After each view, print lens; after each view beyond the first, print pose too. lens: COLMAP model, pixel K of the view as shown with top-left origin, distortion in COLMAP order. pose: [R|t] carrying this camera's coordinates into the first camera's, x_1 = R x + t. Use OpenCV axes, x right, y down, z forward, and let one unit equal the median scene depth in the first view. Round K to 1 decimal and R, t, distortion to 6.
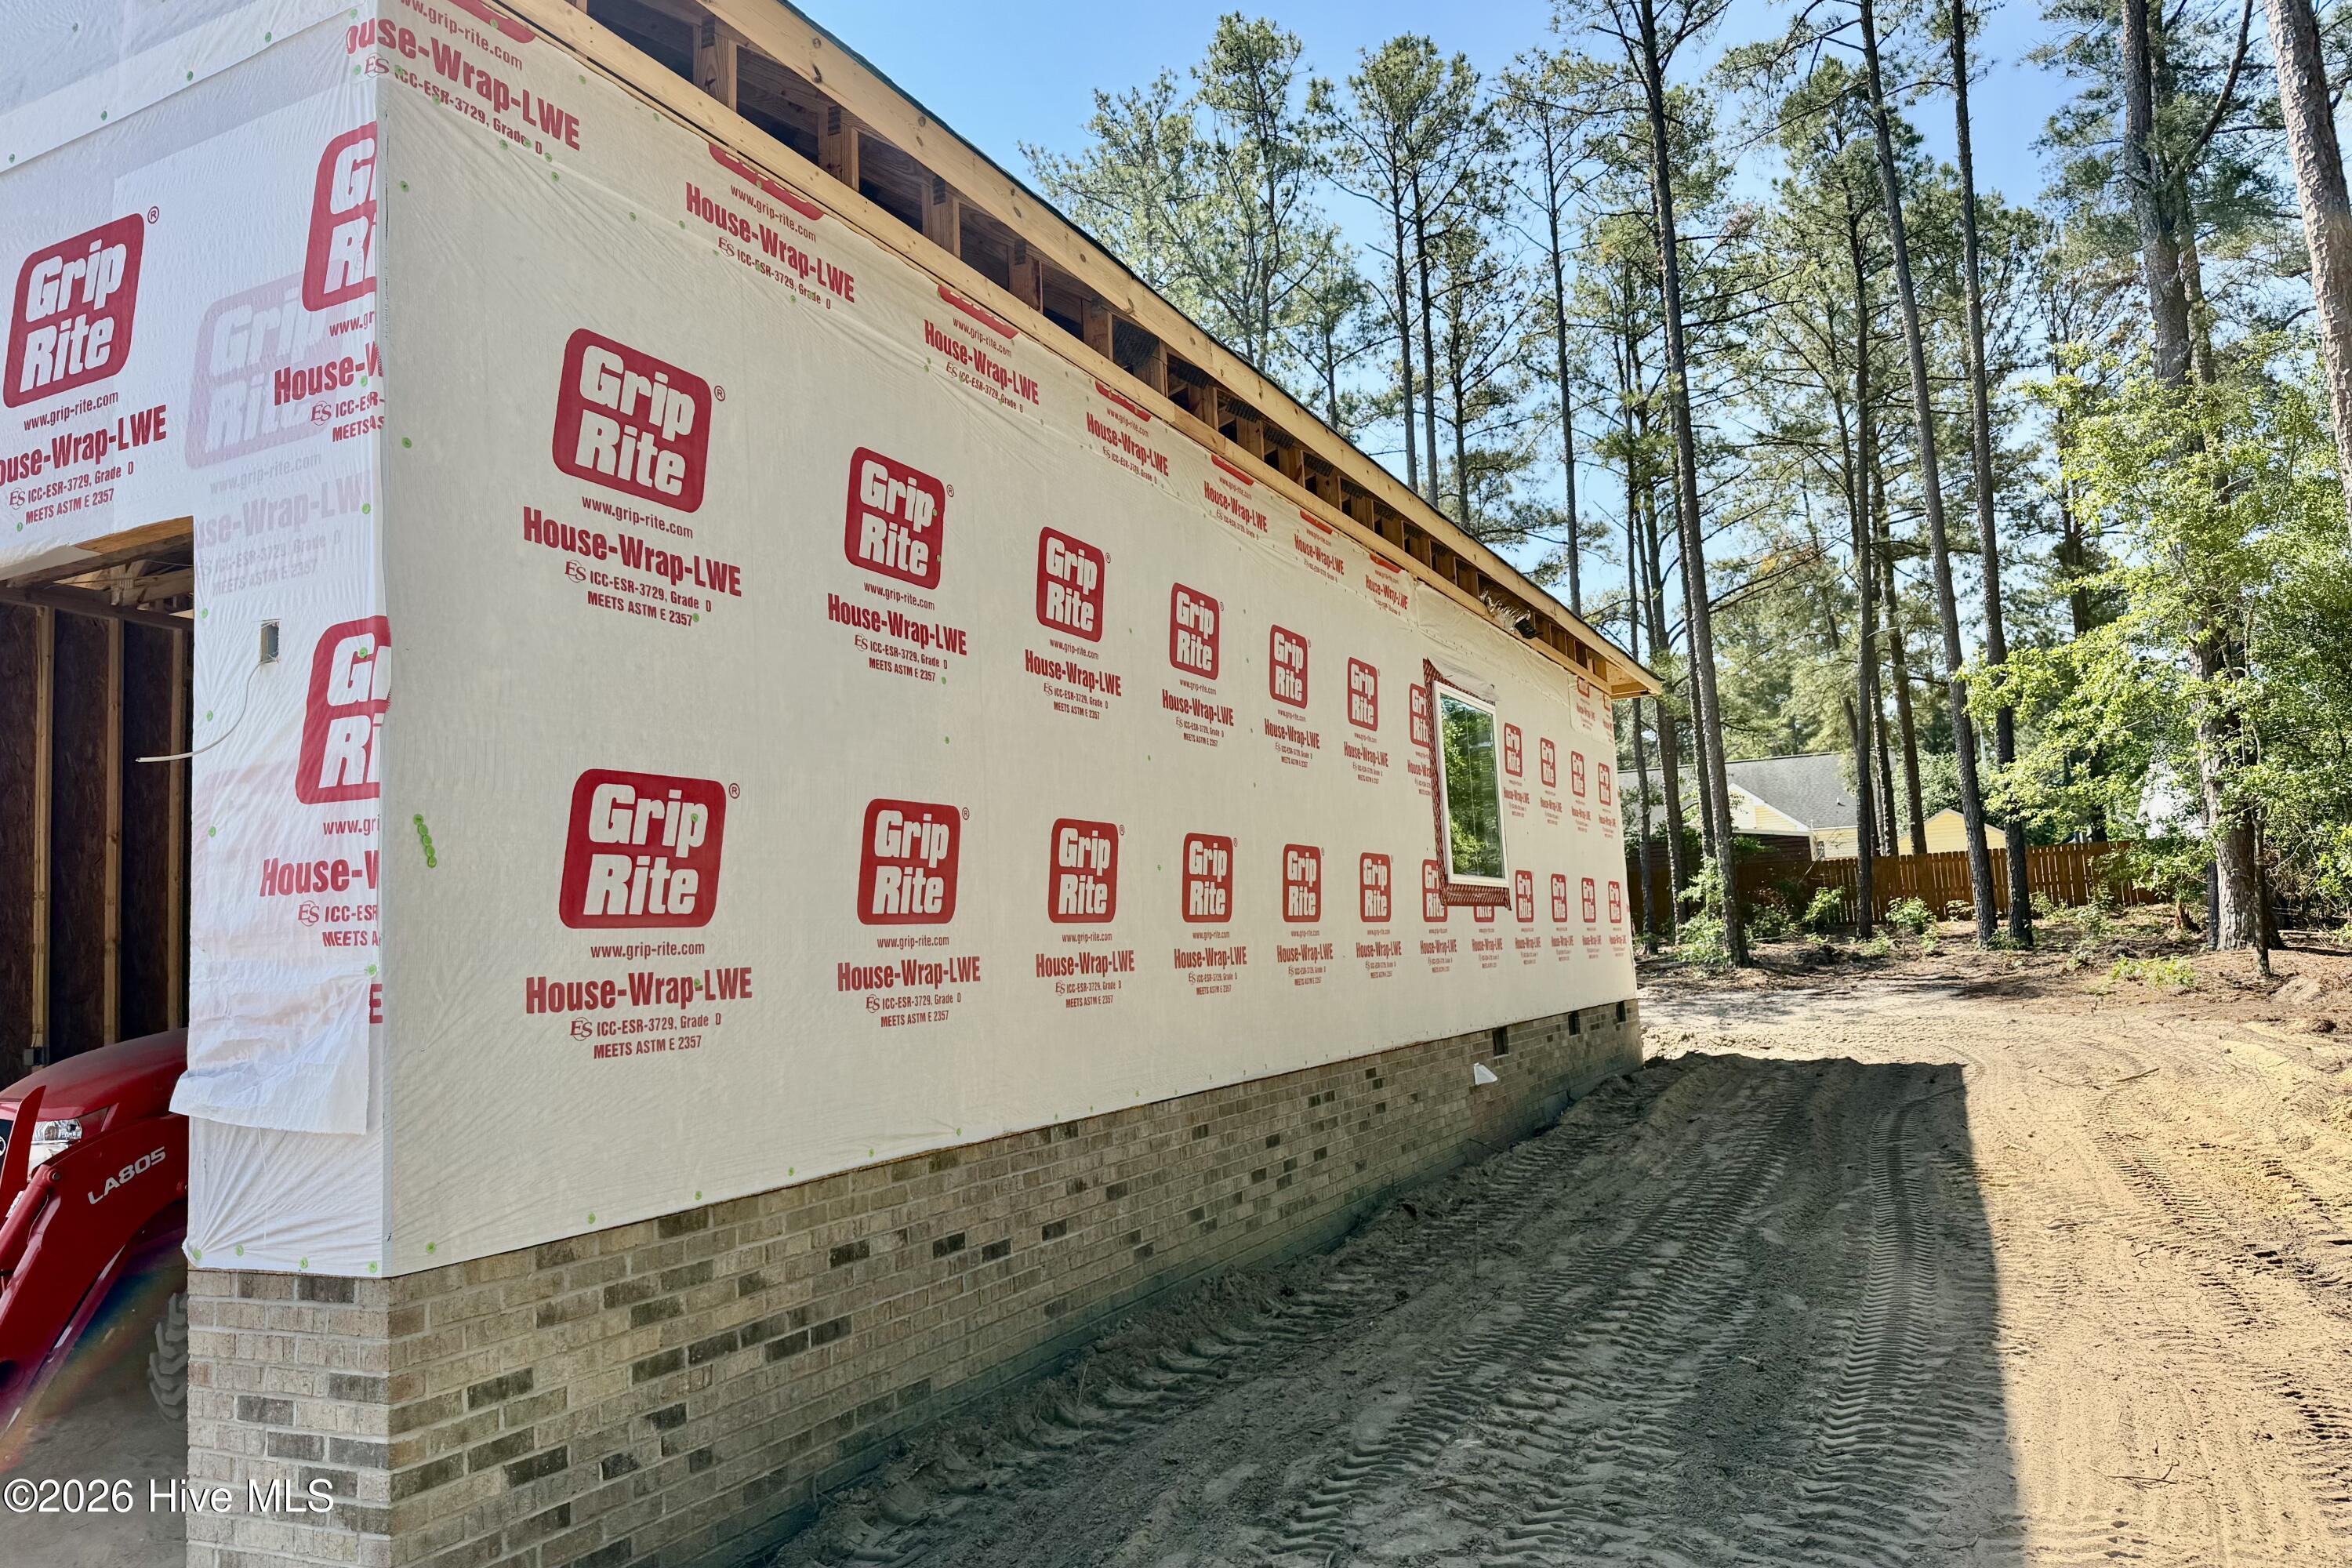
lens RADIAL K [[1653.2, 0, 1173.0], [0, 1653.2, 774.3], [0, 0, 1]] dist [0.096297, -0.114450]
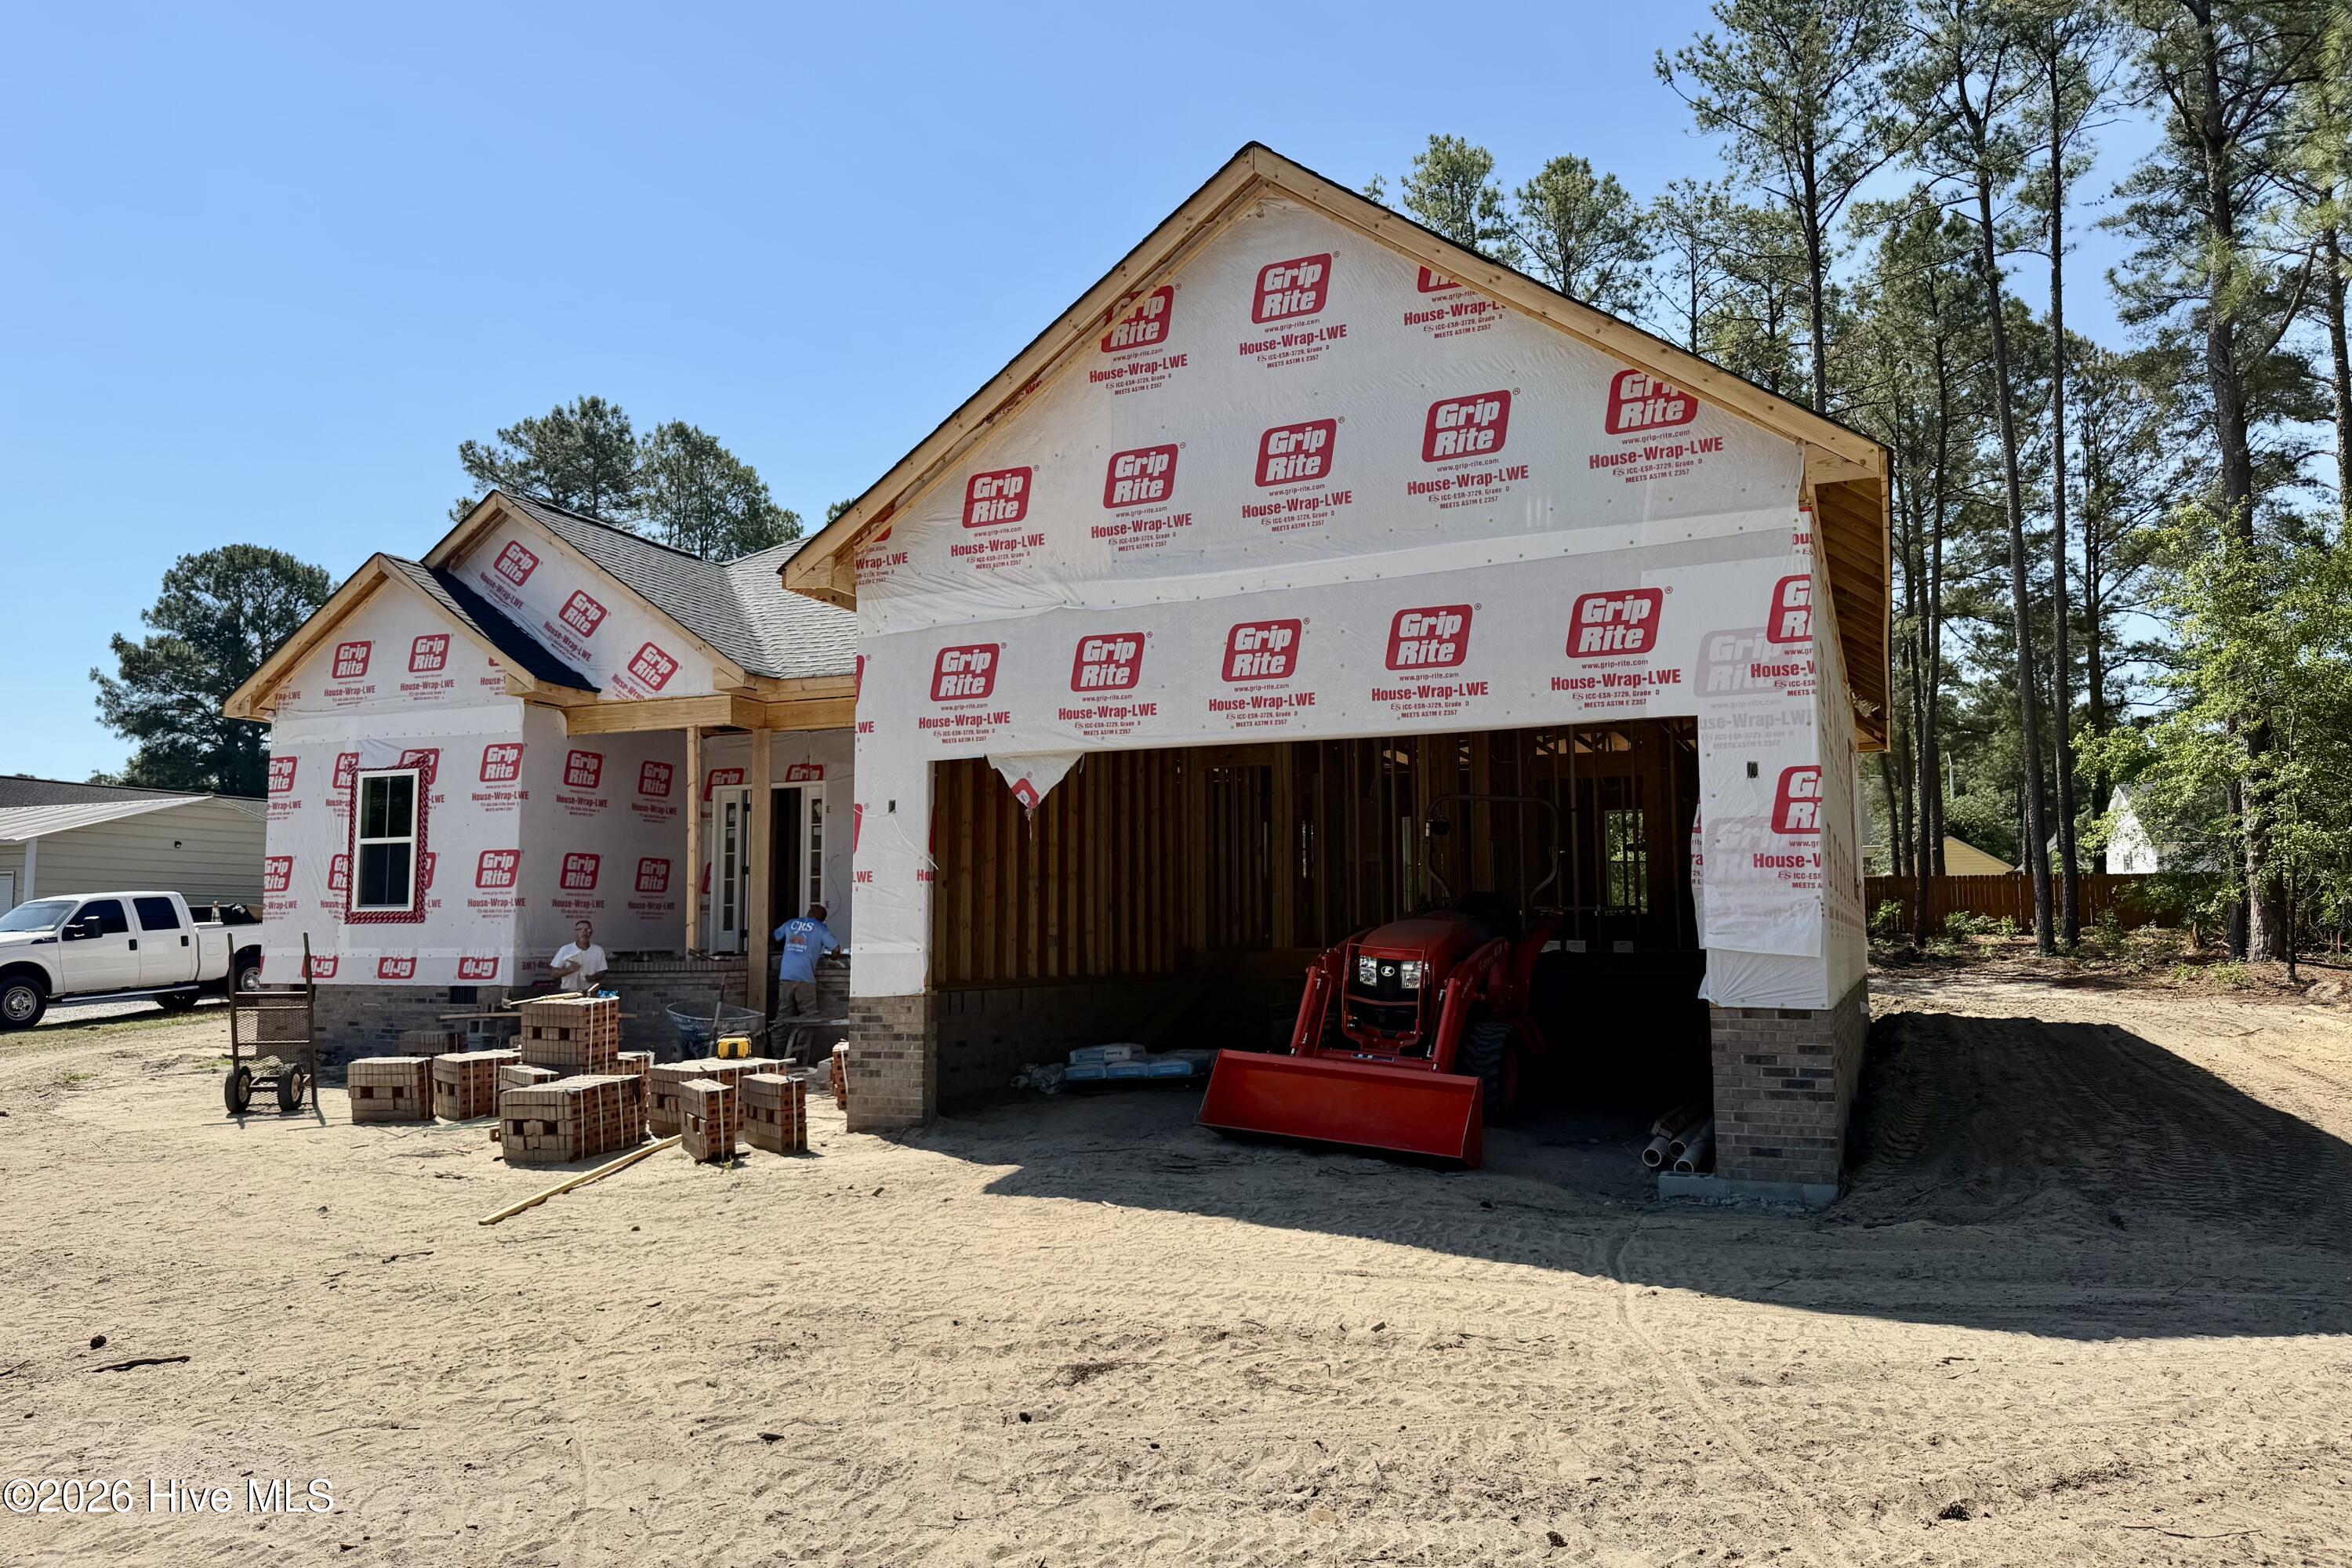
lens RADIAL K [[1653.2, 0, 1173.0], [0, 1653.2, 774.3], [0, 0, 1]] dist [0.096297, -0.114450]
pose [[0.997766, 0.052612, 0.041172, -1.387427], [-0.052988, 0.998562, 0.008083, -0.040891], [-0.040688, -0.010247, 0.999119, -1.395588]]
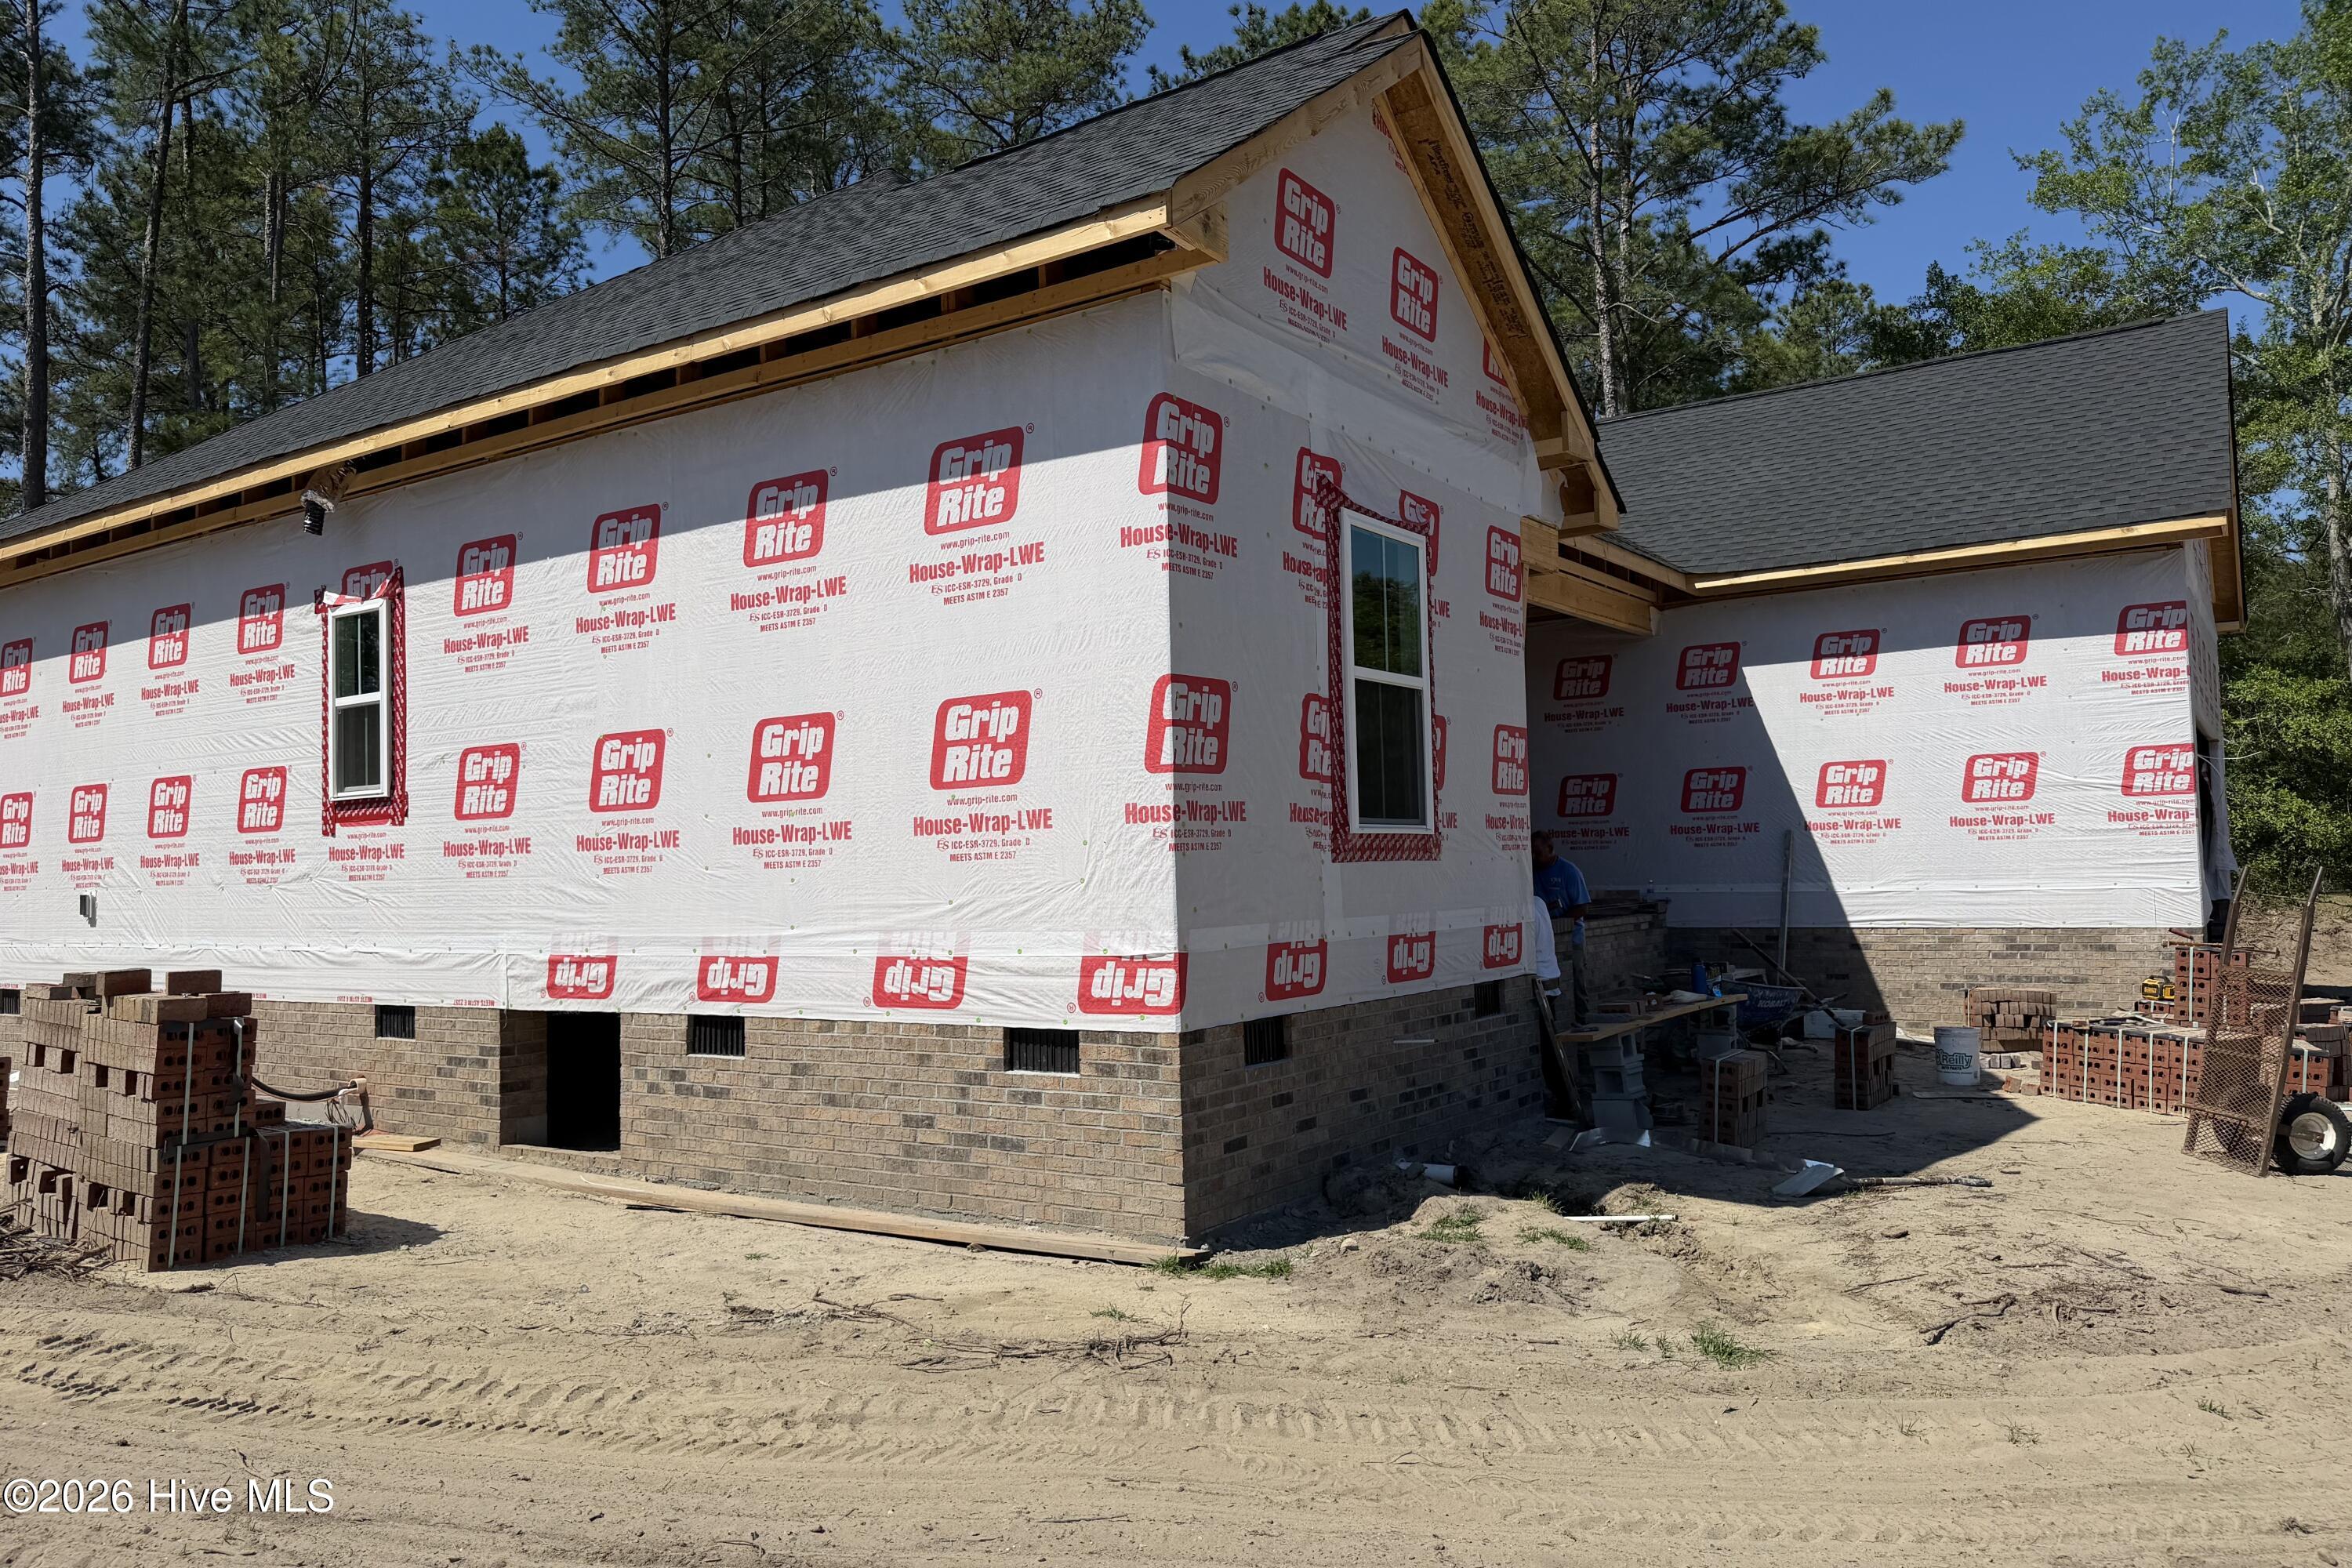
lens RADIAL K [[1653.2, 0, 1173.0], [0, 1653.2, 774.3], [0, 0, 1]] dist [0.096297, -0.114450]
pose [[0.141235, 0.096093, 0.985301, -5.135672], [-0.099431, 0.991622, -0.082456, 0.565538], [-0.984970, -0.086324, 0.149607, 2.945869]]
